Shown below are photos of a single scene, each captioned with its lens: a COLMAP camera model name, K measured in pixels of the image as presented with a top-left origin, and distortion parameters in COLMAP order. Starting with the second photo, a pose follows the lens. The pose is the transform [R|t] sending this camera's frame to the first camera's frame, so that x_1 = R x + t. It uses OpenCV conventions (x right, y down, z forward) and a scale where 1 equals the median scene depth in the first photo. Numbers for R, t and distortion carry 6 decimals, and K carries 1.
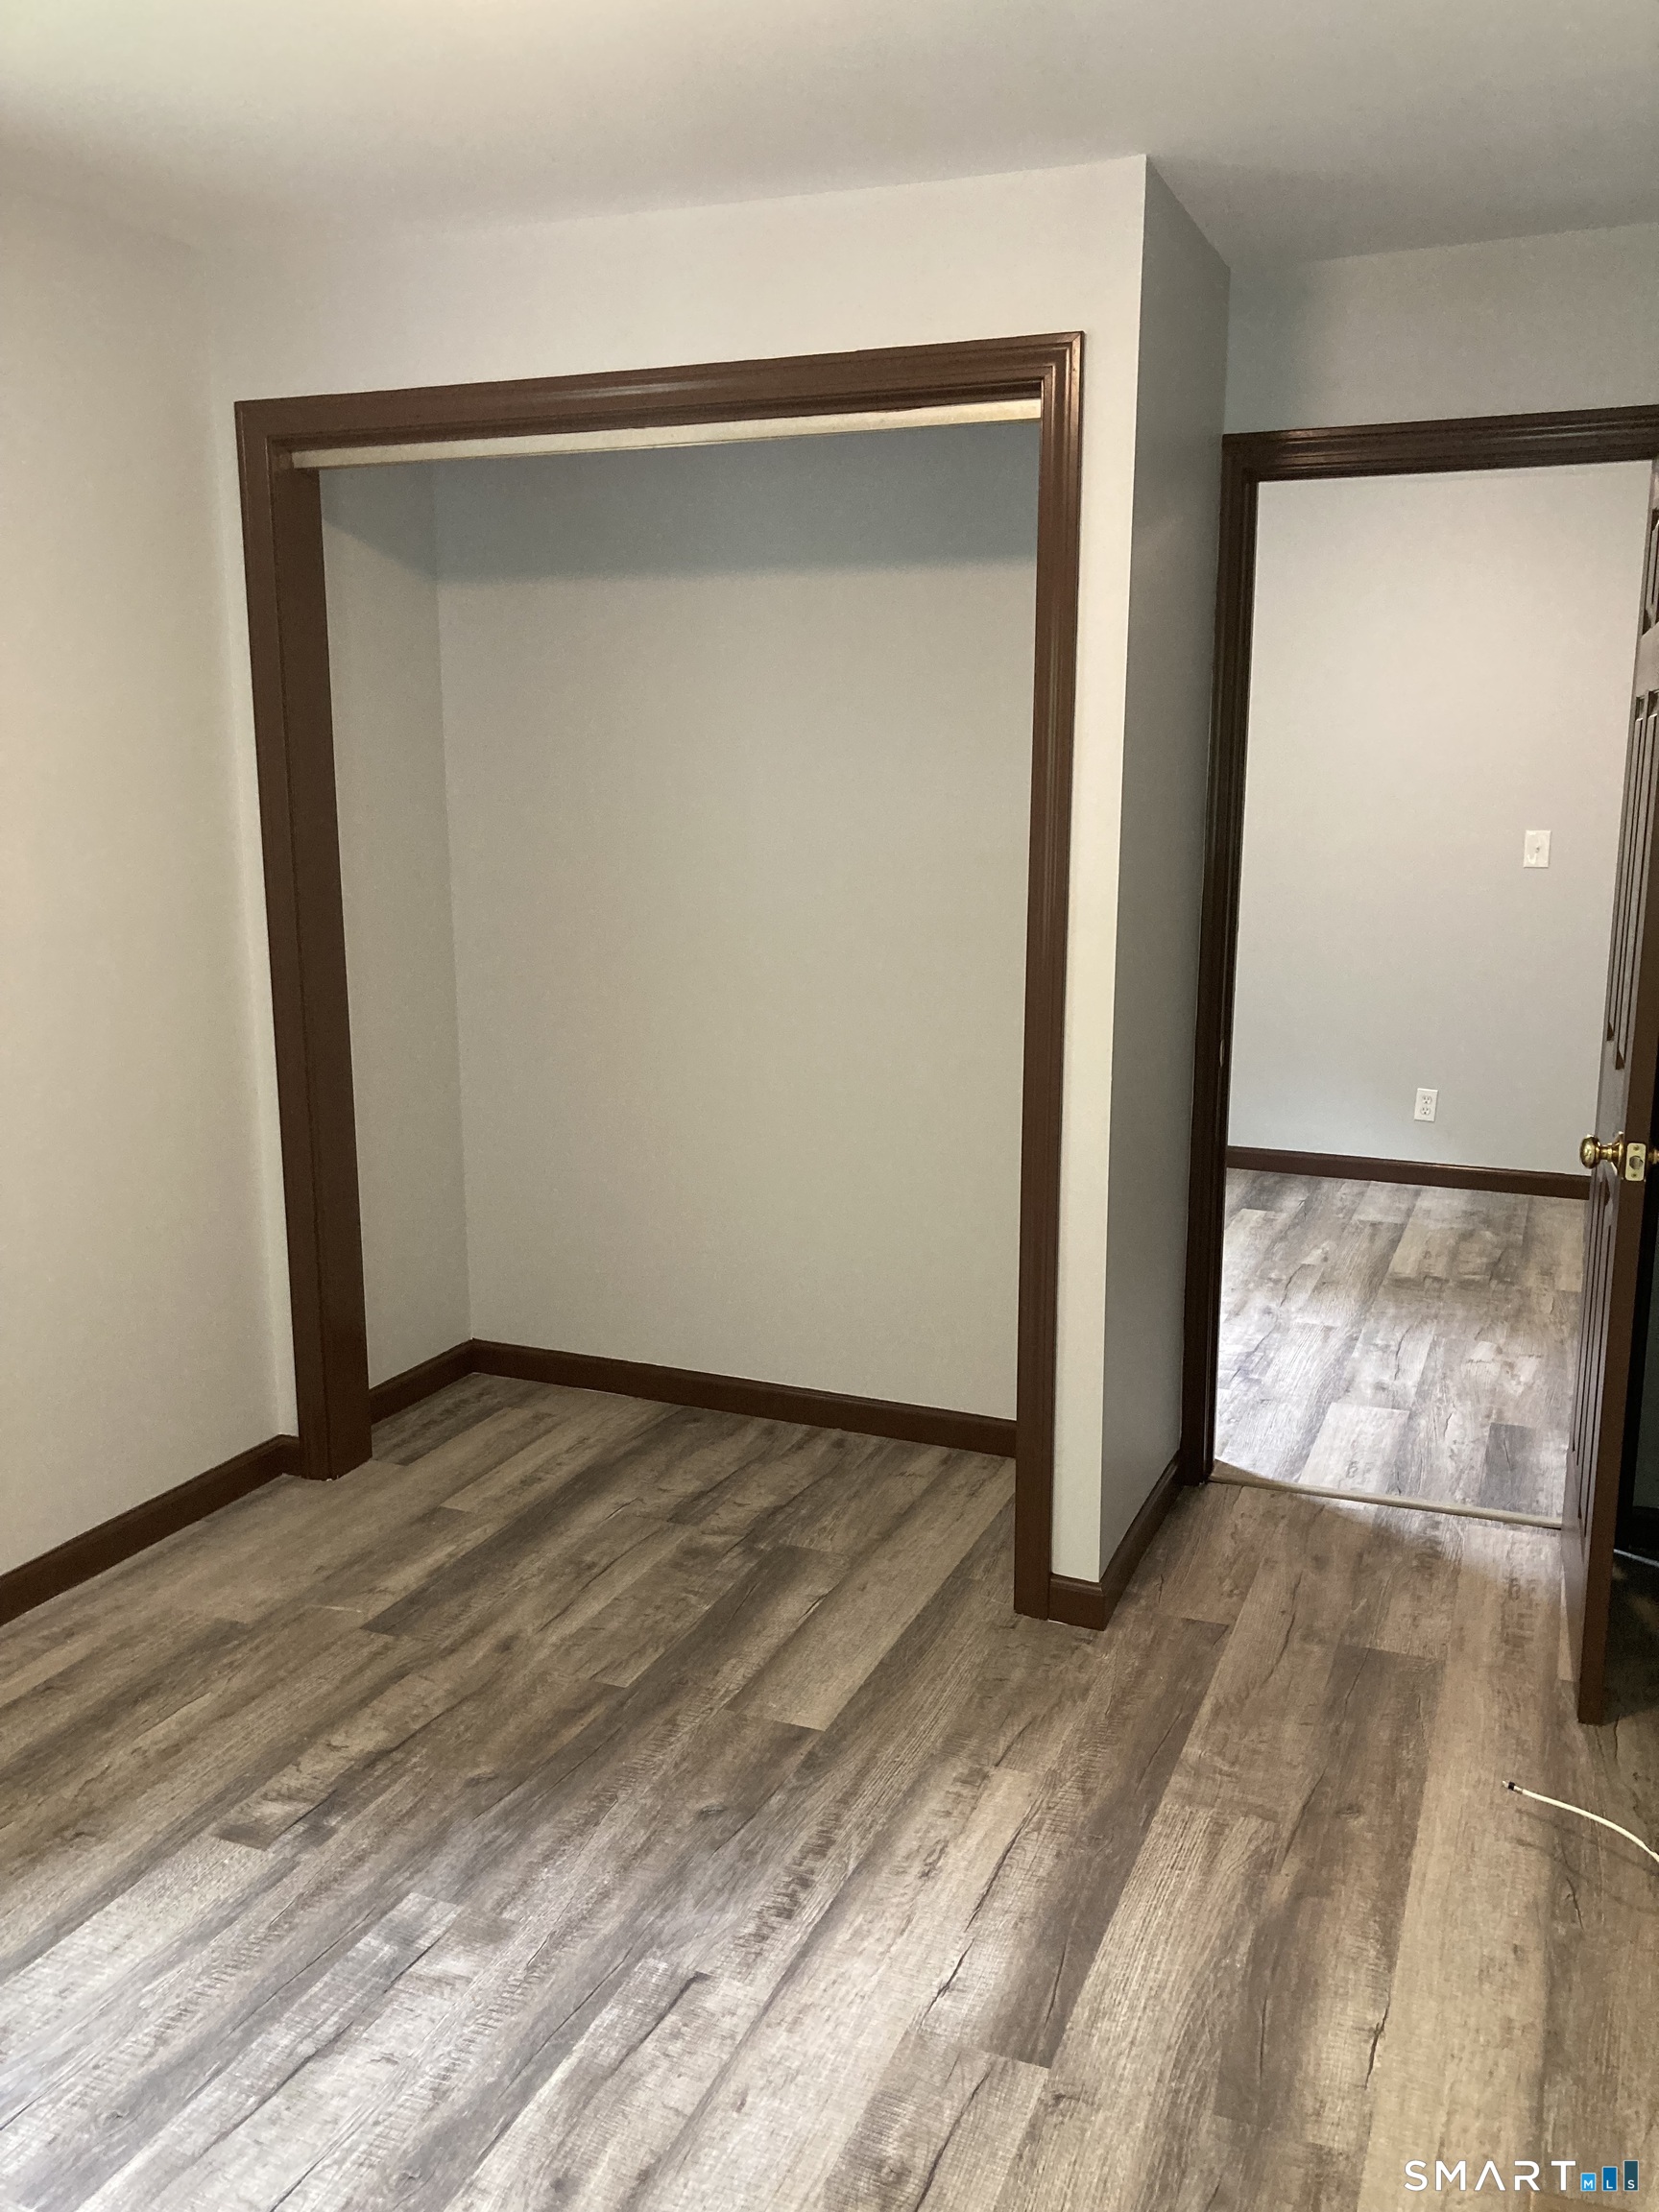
lens RADIAL K [[1813.4, 0, 828.9], [0, 1813.4, 1106.7], [0, 0, 1]] dist [-0.000633, -0.006170]
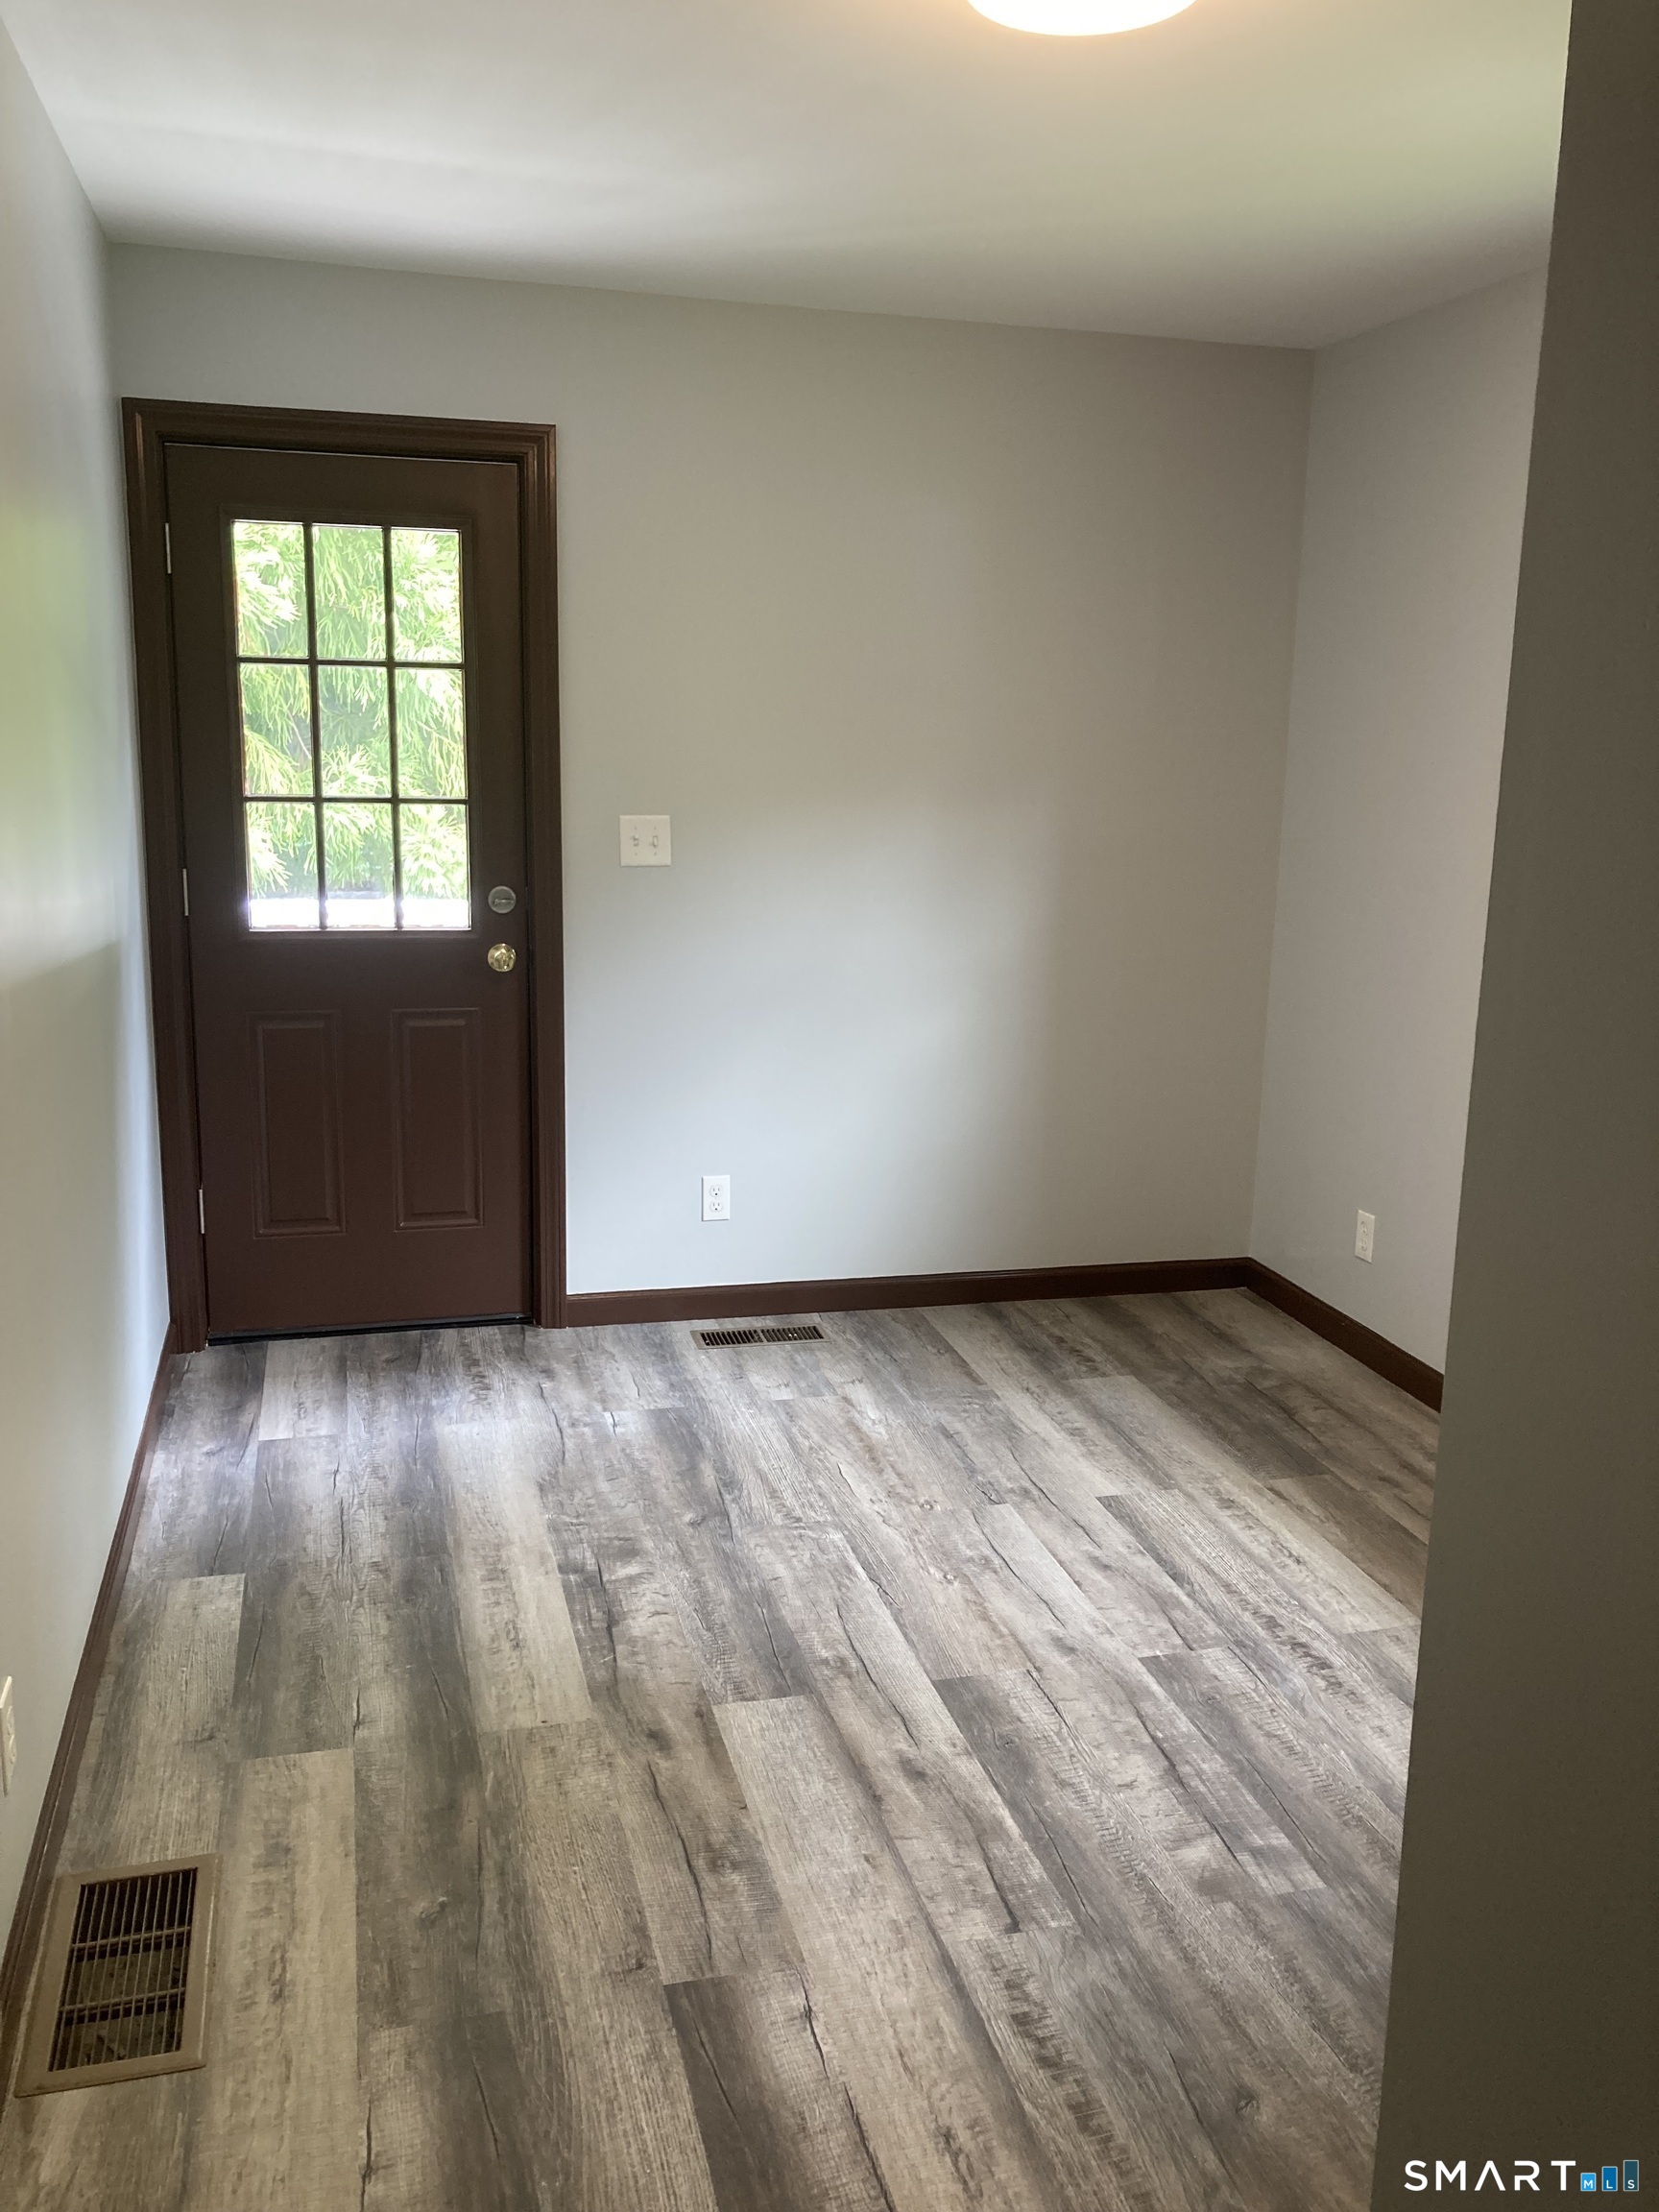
lens RADIAL K [[1813.4, 0, 830.1], [0, 1813.4, 1105.9], [0, 0, 1]] dist [-0.000633, -0.006170]
pose [[-0.798842, 0.103266, -0.592611, 0.582537], [-0.136311, 0.928453, 0.345536, -0.291944], [0.585893, 0.356808, -0.727611, 1.565573]]
